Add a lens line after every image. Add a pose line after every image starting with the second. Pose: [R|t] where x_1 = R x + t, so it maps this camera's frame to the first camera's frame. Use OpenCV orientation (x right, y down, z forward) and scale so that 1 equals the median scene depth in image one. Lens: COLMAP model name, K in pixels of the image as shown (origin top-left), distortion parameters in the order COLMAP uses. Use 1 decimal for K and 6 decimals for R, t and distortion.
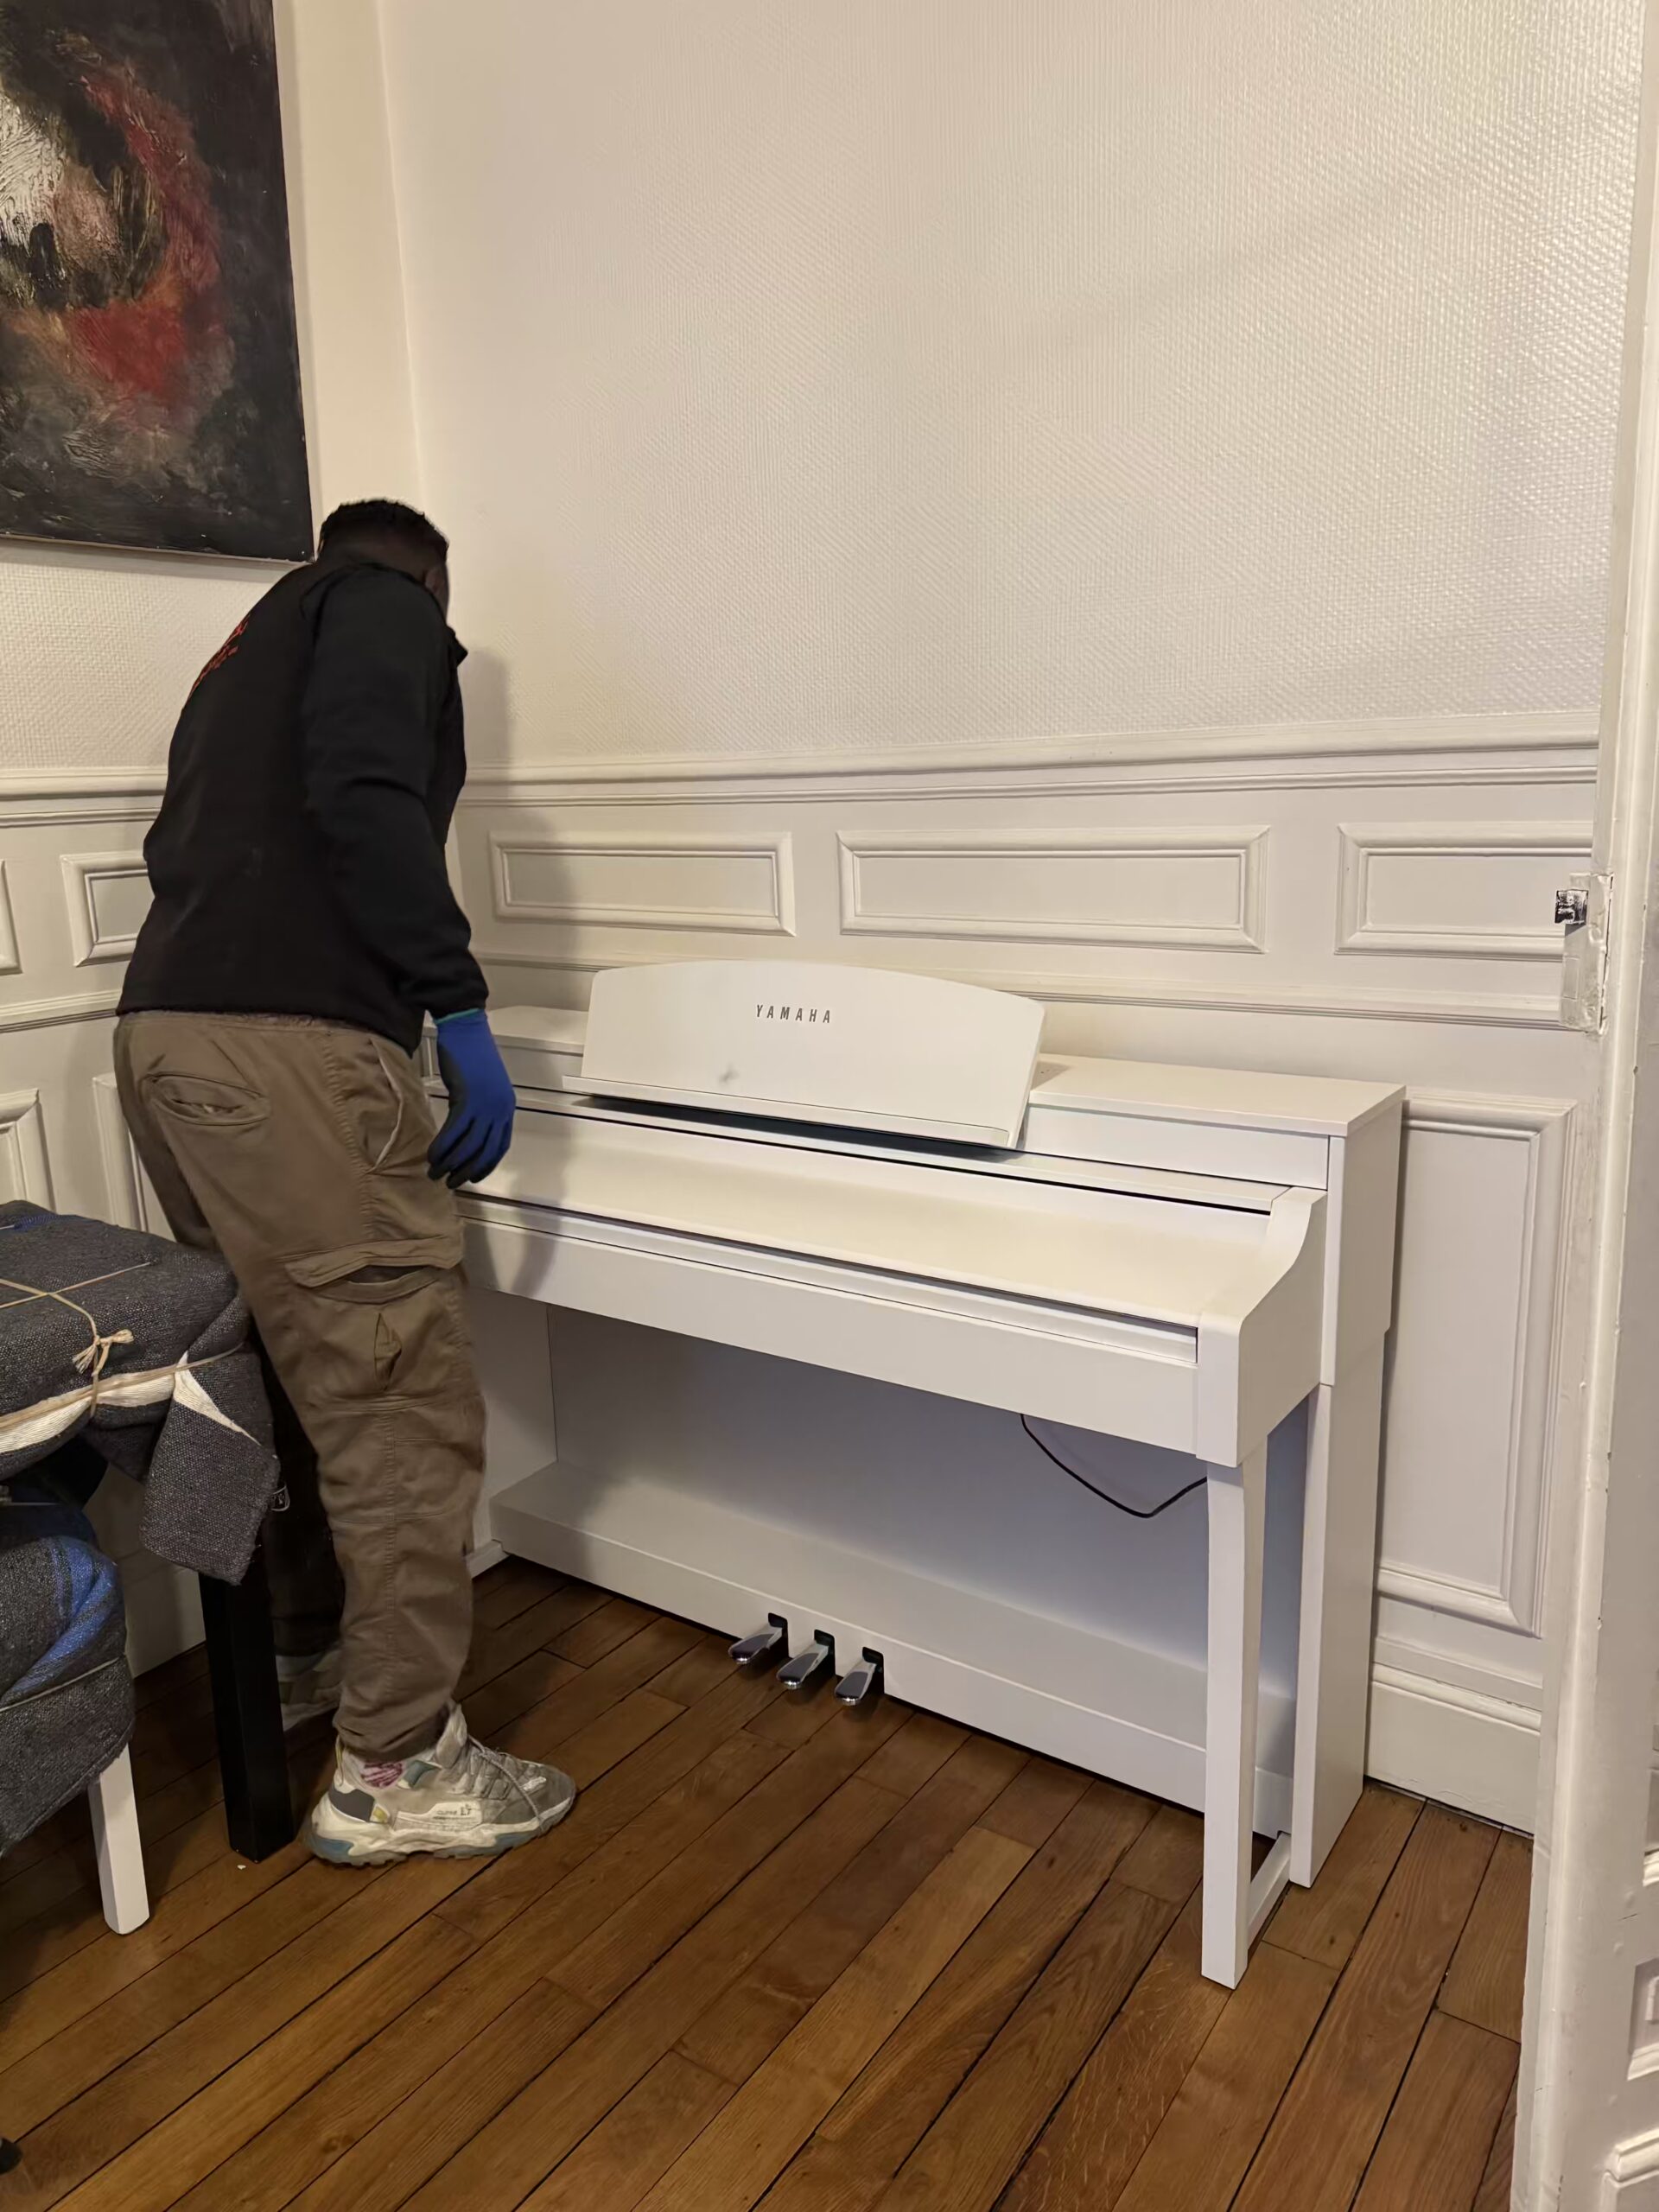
lens RADIAL K [[1548.8, 0, 829.5], [0, 1548.8, 1106.0], [0, 0, 1]] dist [0.012875, -0.026892]
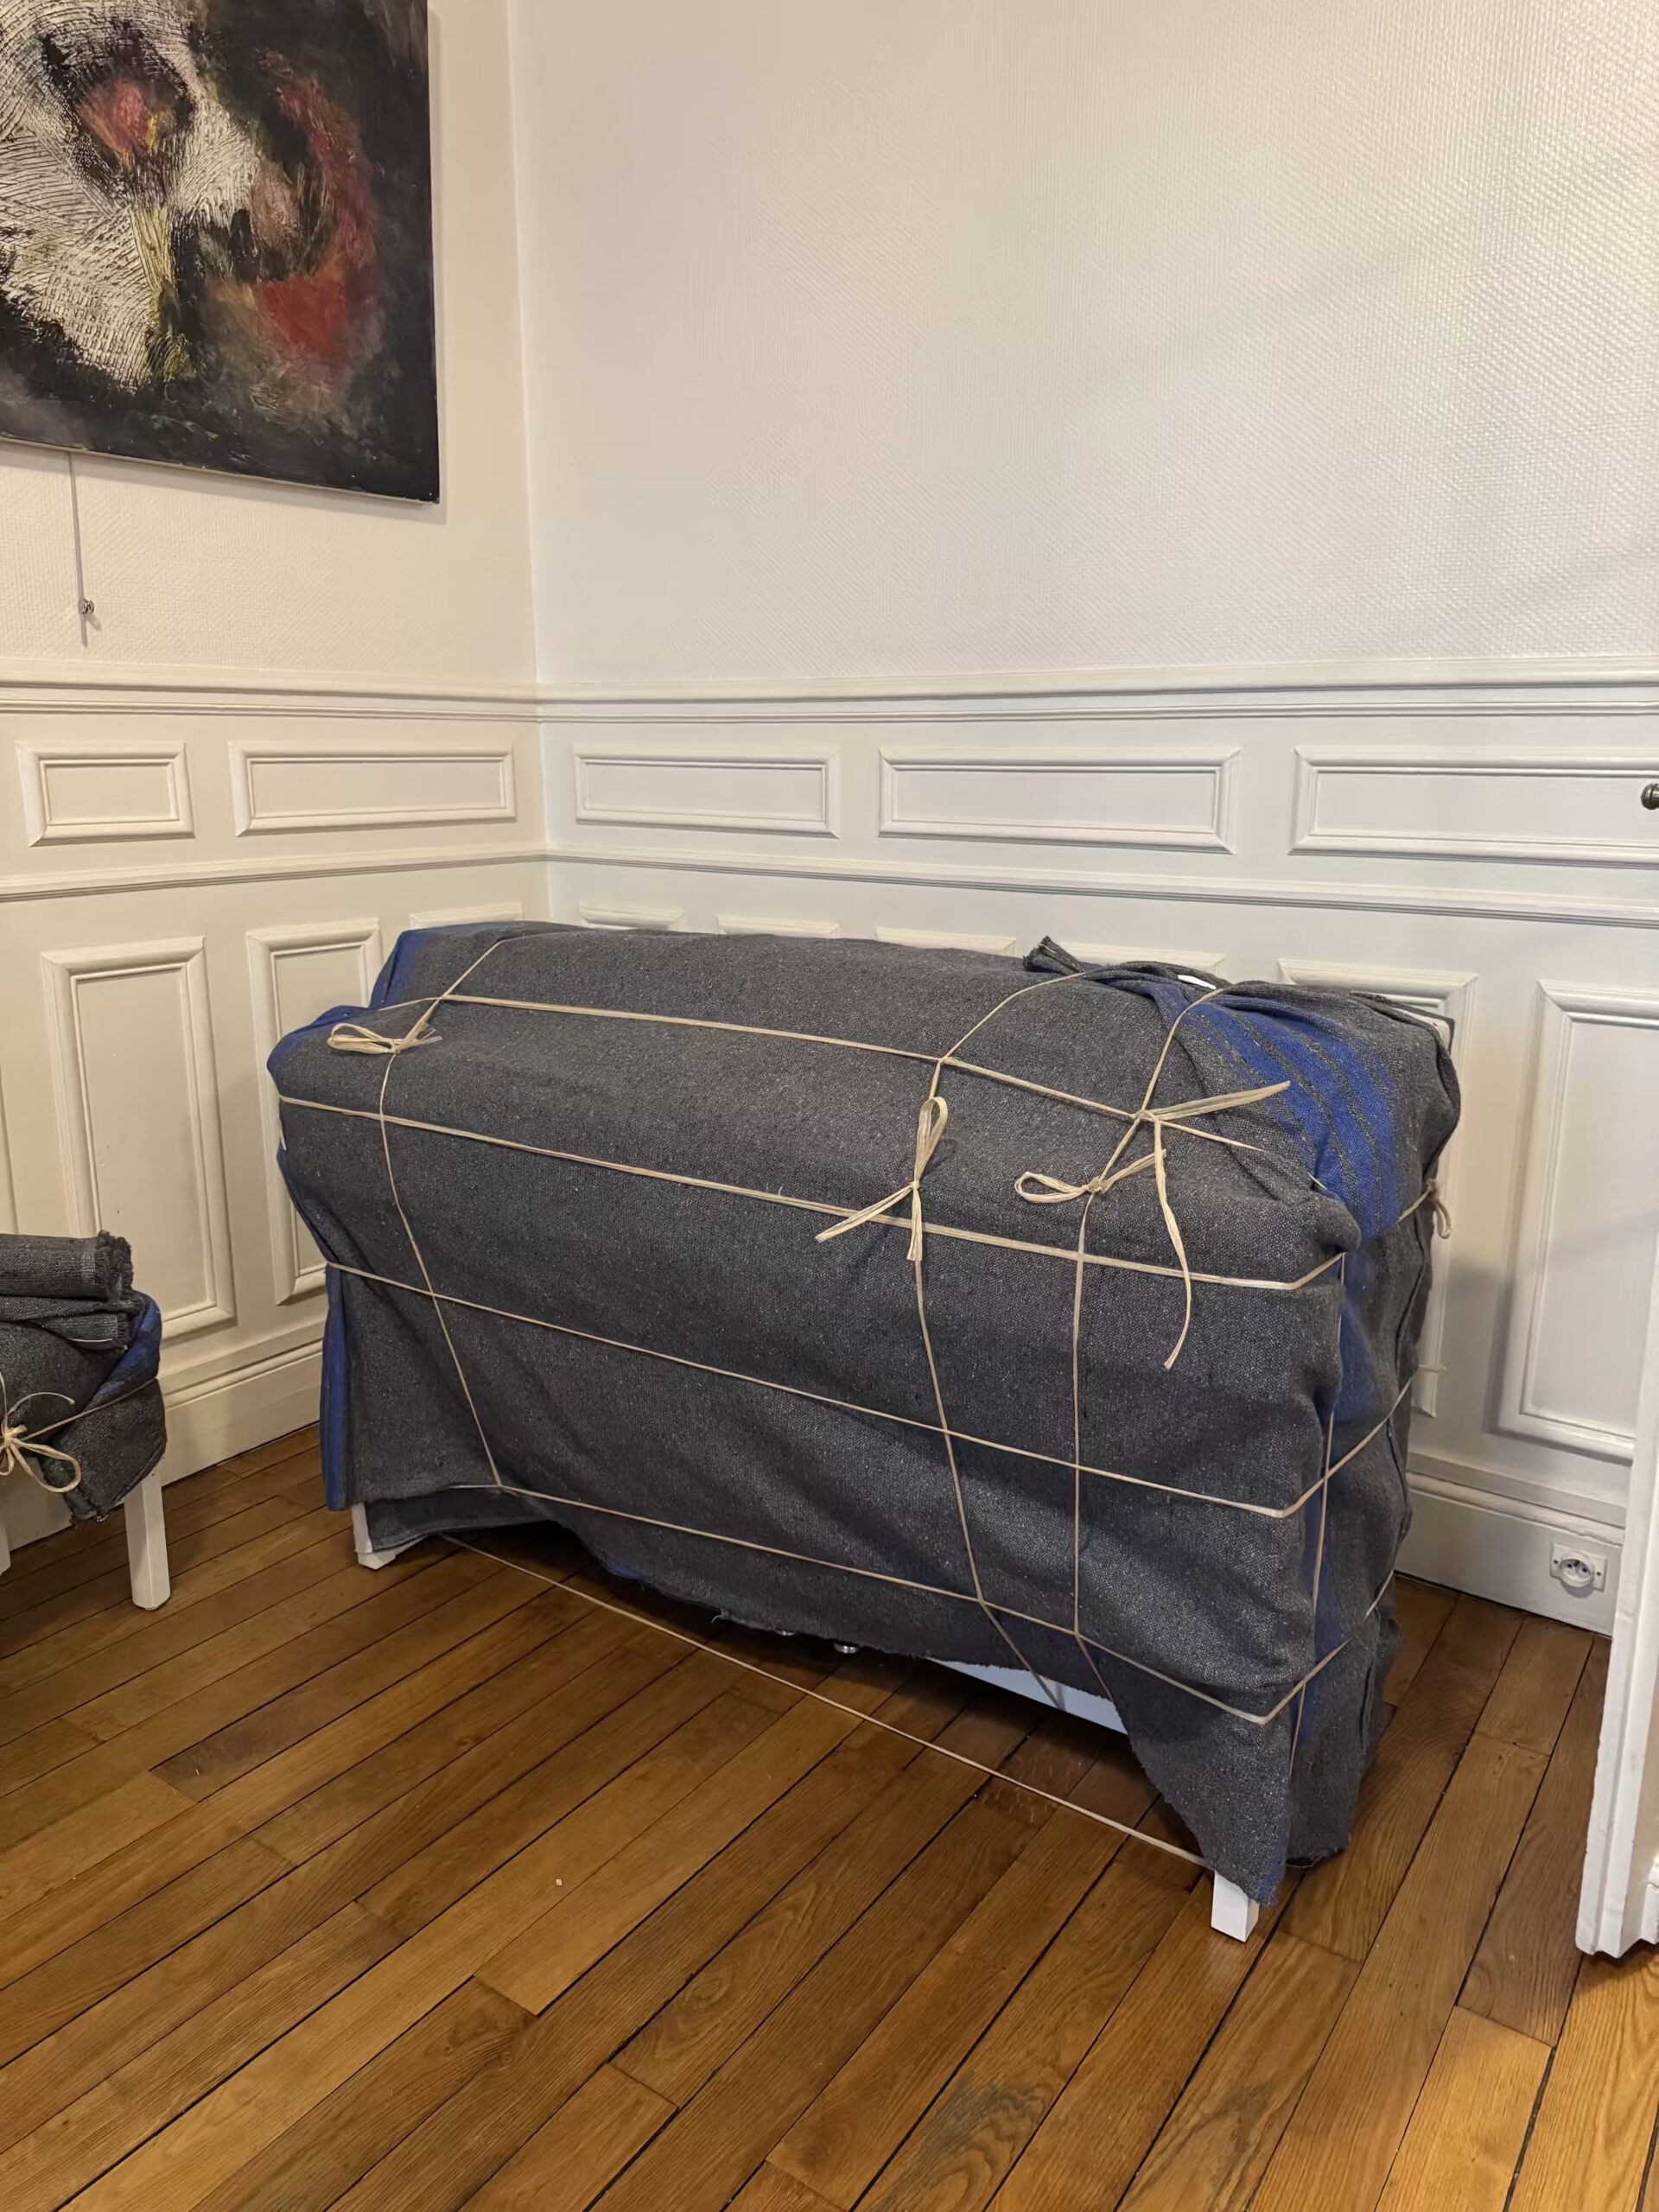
lens RADIAL K [[1564.2, 0, 835.9], [0, 1564.2, 1104.0], [0, 0, 1]] dist [-0.013574, -0.002192]
pose [[0.999329, 0.034979, 0.010838, -0.036968], [-0.035131, 0.999282, 0.014179, 0.091883], [-0.010334, -0.014550, 0.999841, -0.224989]]
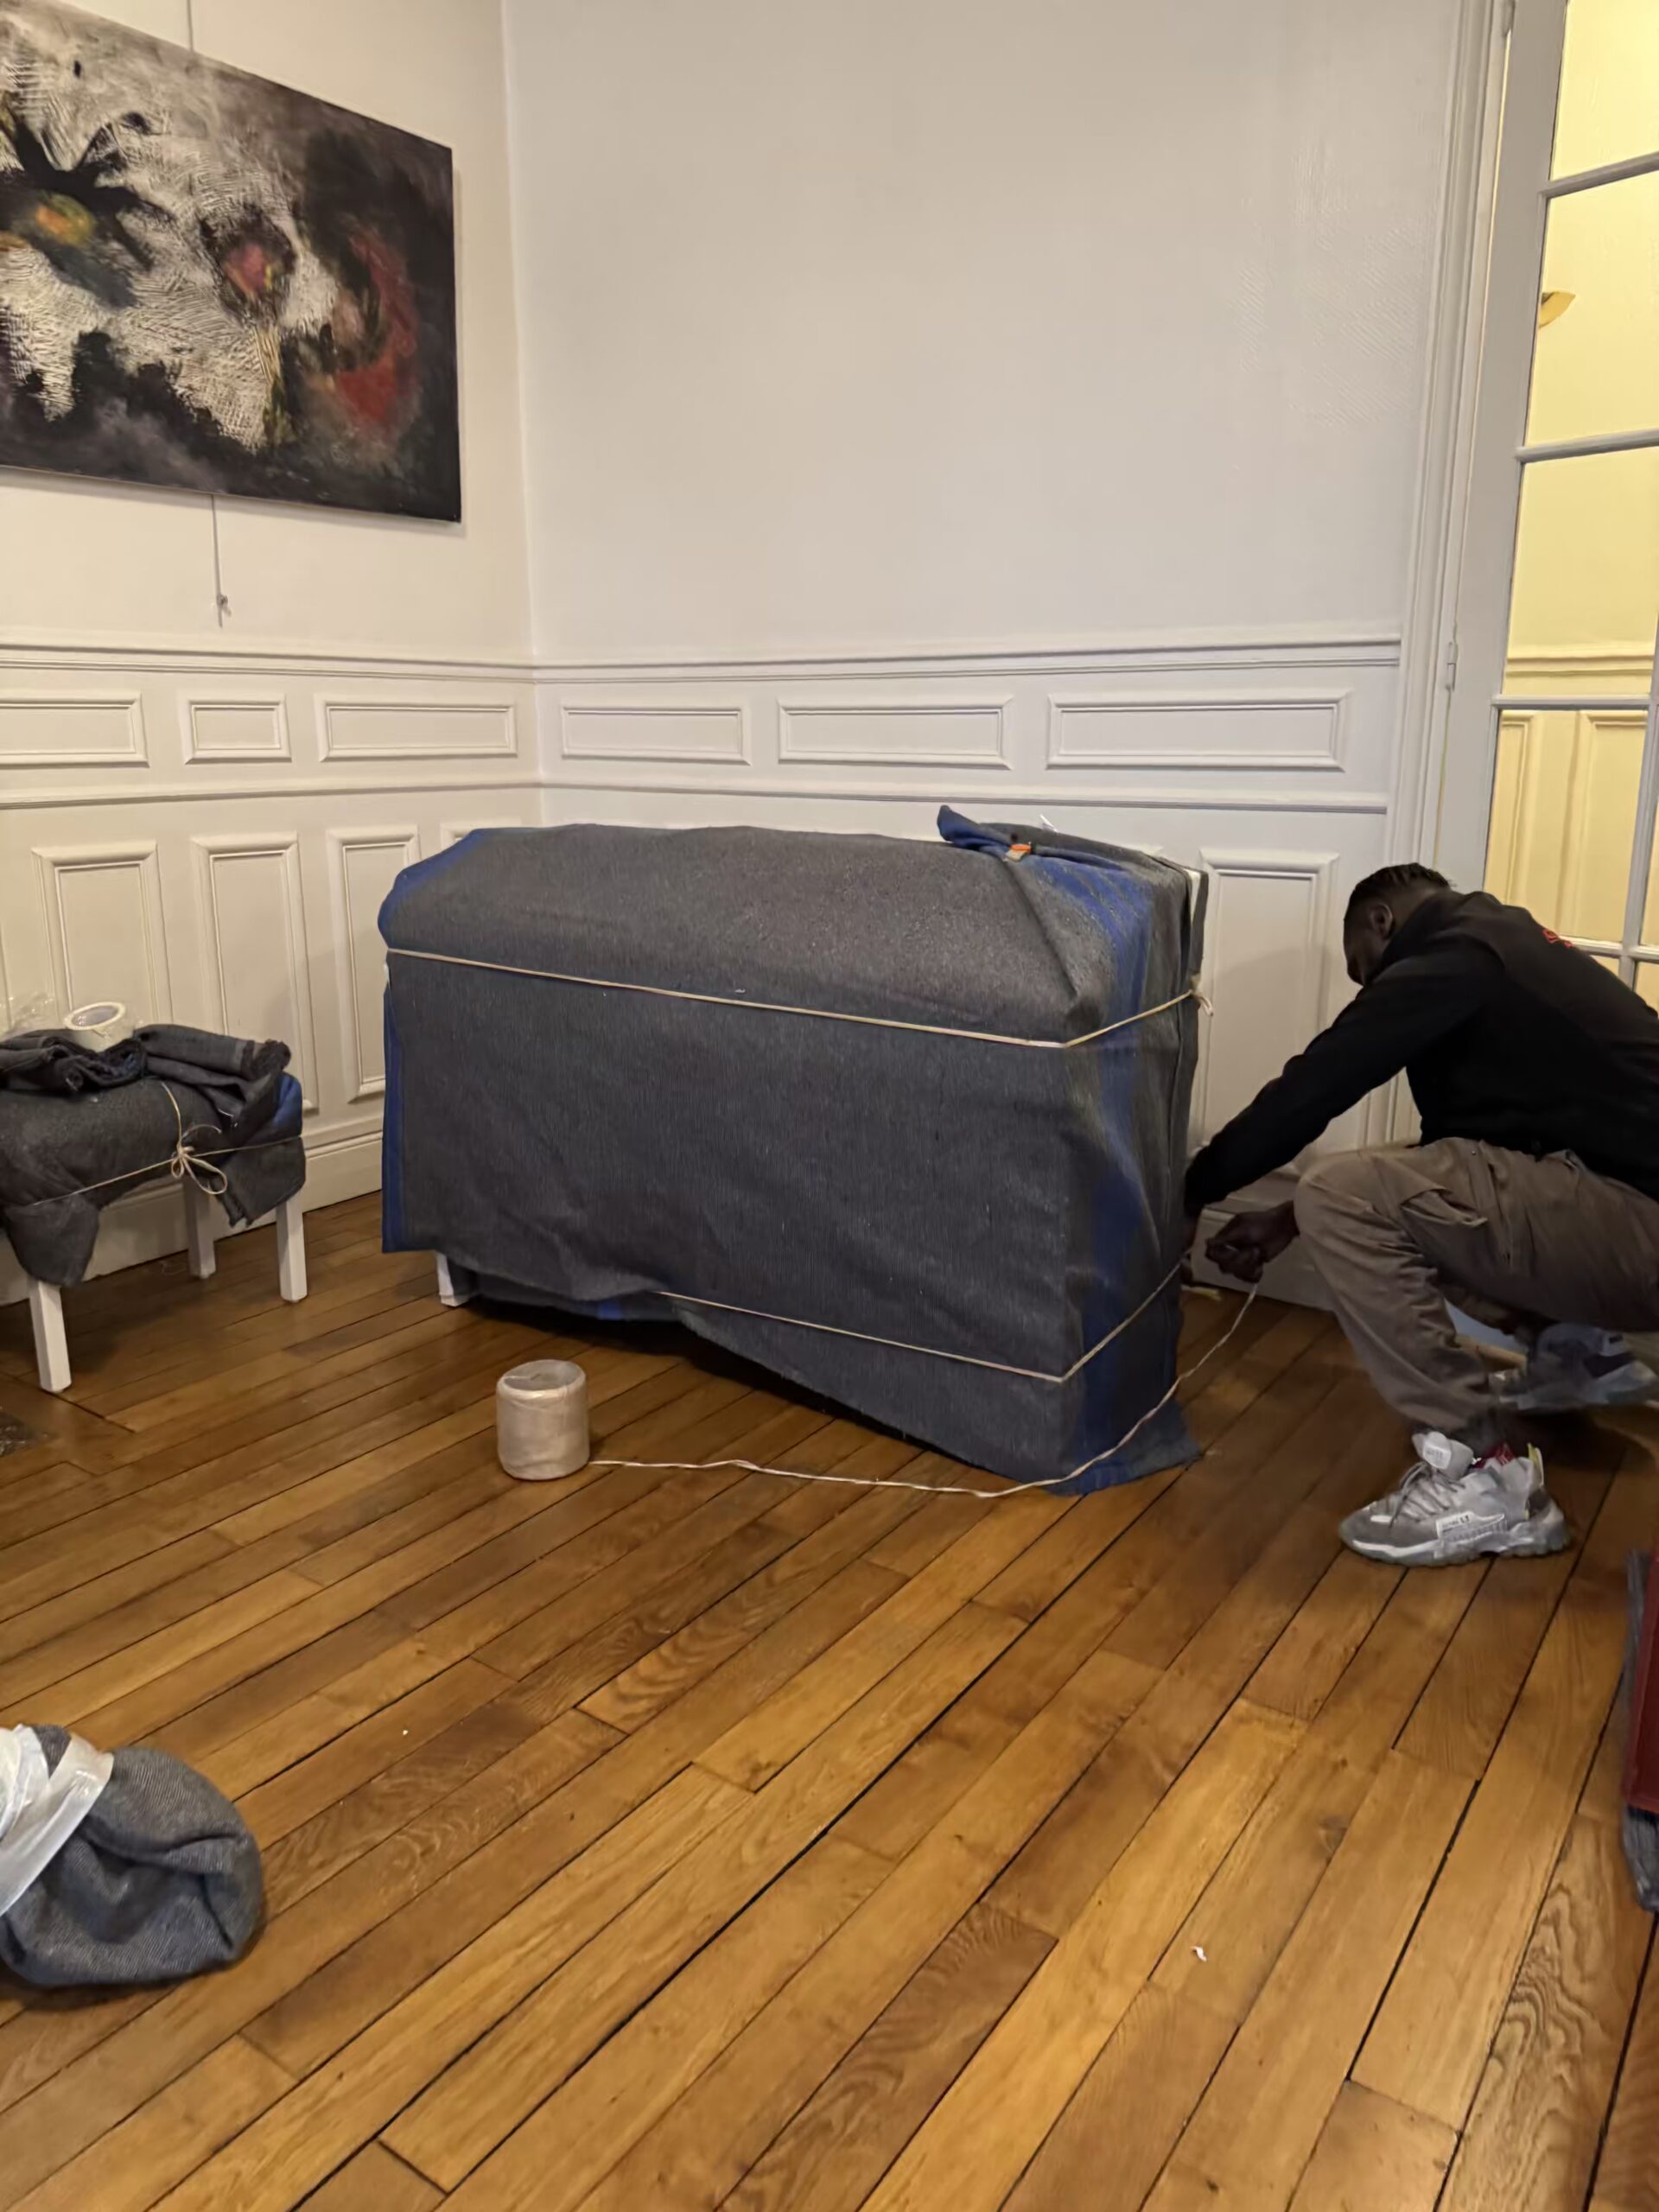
lens RADIAL K [[1564.2, 0, 835.9], [0, 1564.2, 1104.0], [0, 0, 1]] dist [-0.013574, -0.002192]
pose [[0.999340, 0.035188, 0.008975, 0.079365], [-0.035405, 0.999052, 0.025344, 0.243786], [-0.008075, -0.025645, 0.999639, -0.785743]]
